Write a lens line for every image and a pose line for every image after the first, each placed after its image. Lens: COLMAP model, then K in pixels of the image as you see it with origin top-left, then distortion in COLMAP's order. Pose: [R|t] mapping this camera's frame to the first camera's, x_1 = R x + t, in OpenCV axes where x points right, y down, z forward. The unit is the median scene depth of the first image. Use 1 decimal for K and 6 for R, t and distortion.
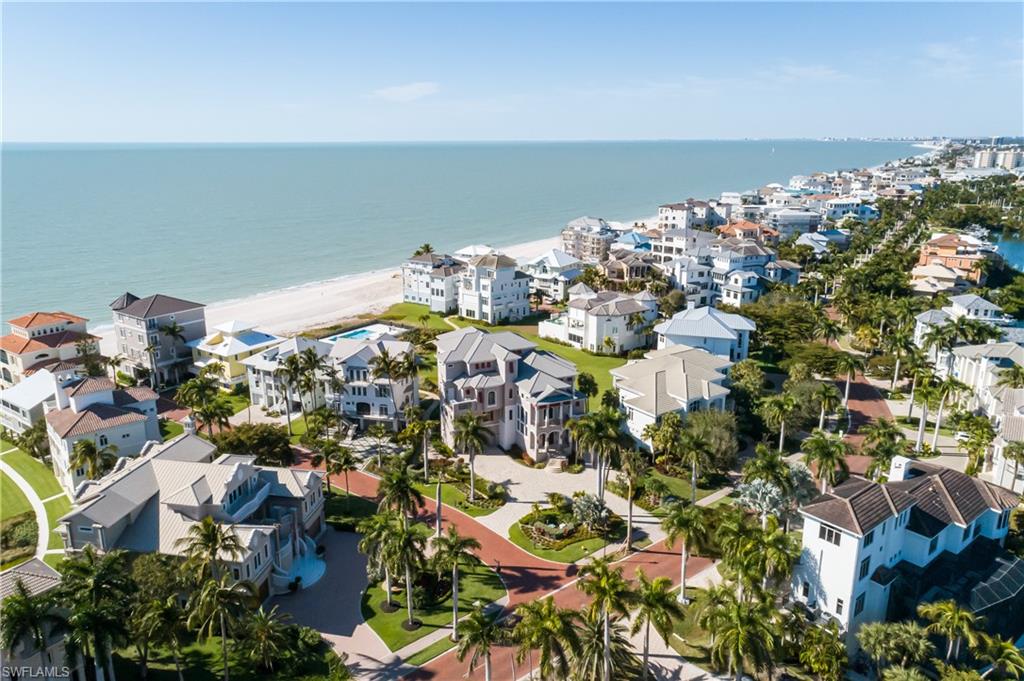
lens RADIAL K [[712.1, 0, 512.0], [0, 712.1, 340.5], [0, 0, 1]] dist [0.003474, -0.000019]
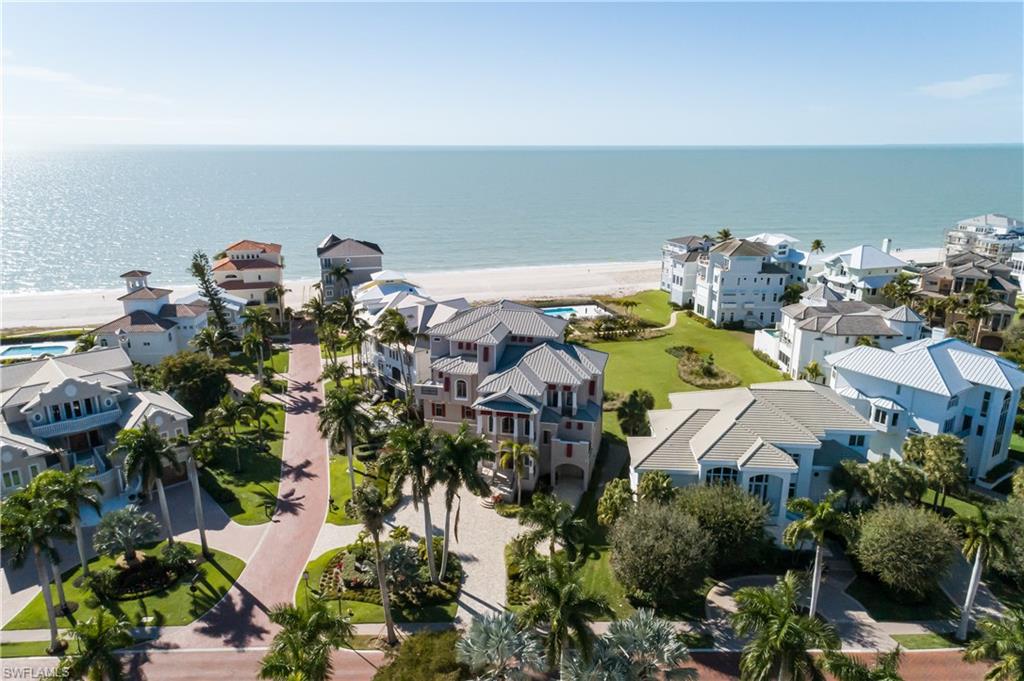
lens RADIAL K [[695.2, 0, 518.4], [0, 695.2, 341.9], [0, 0, 1]] dist [0.021232, 0.000278]
pose [[0.784018, 0.172364, -0.596328, 0.342807], [-0.171313, 0.983447, 0.059026, -0.017414], [0.596631, 0.055882, 0.800568, 0.328140]]
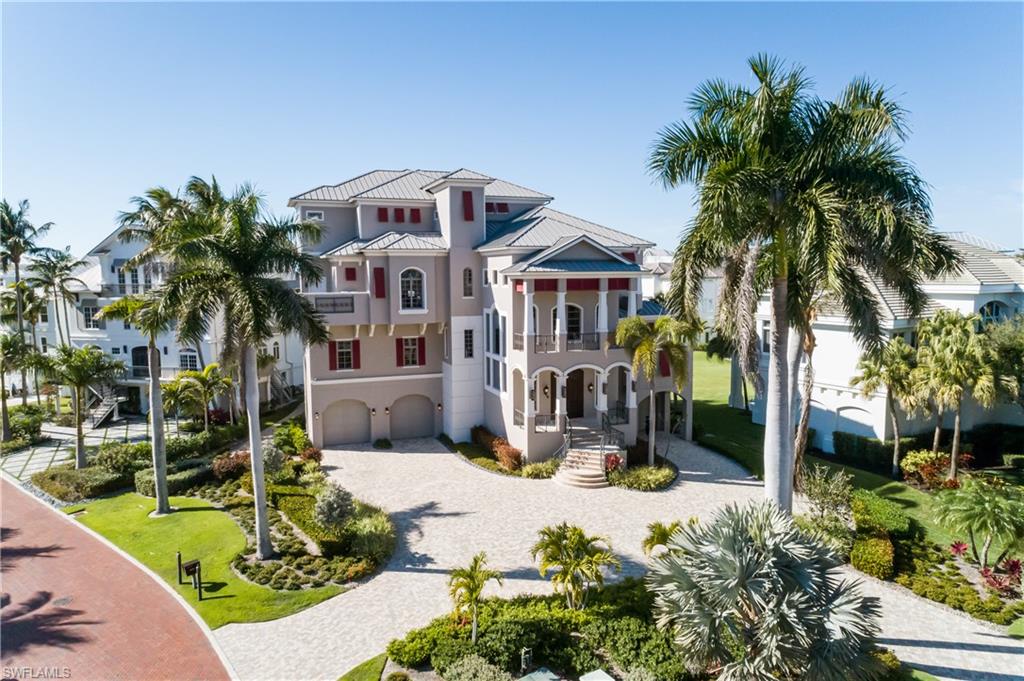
lens RADIAL K [[695.2, 0, 518.4], [0, 695.2, 341.9], [0, 0, 1]] dist [0.021232, 0.000278]
pose [[0.996632, -0.002670, -0.081960, 0.041060], [-0.010736, 0.986619, -0.162688, 0.124131], [0.081298, 0.163020, 0.983268, 0.494797]]
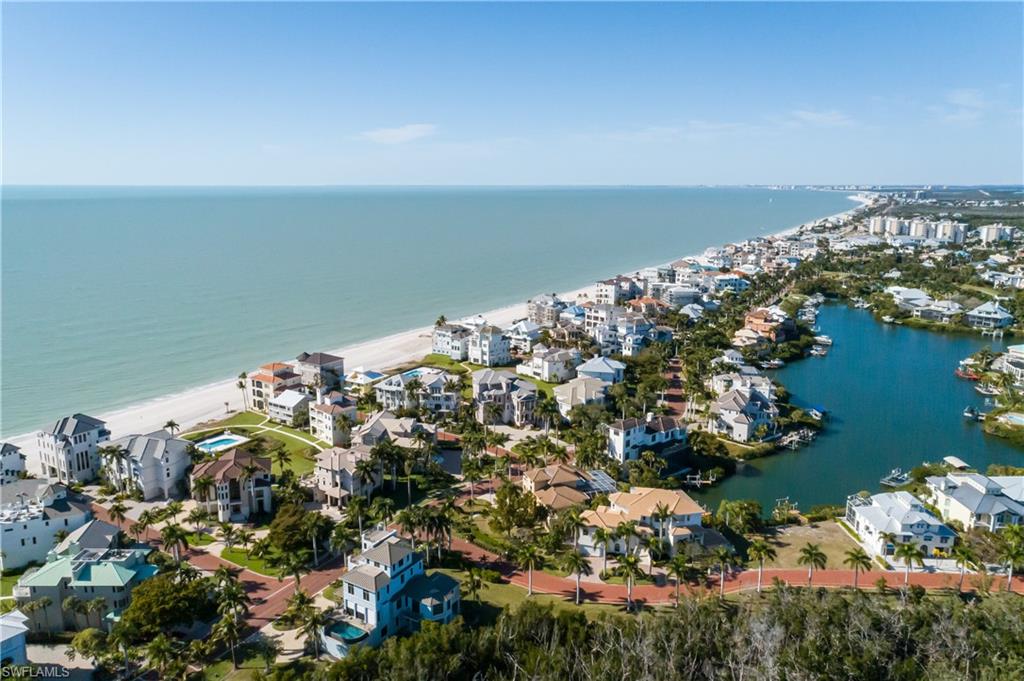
lens RADIAL K [[712.1, 0, 512.0], [0, 712.1, 340.5], [0, 0, 1]] dist [0.003474, -0.000019]
pose [[0.998733, -0.006906, 0.049856, -0.075885], [0.009773, 0.998297, -0.057504, 0.018013], [-0.049374, 0.057918, 0.997100, -0.953977]]
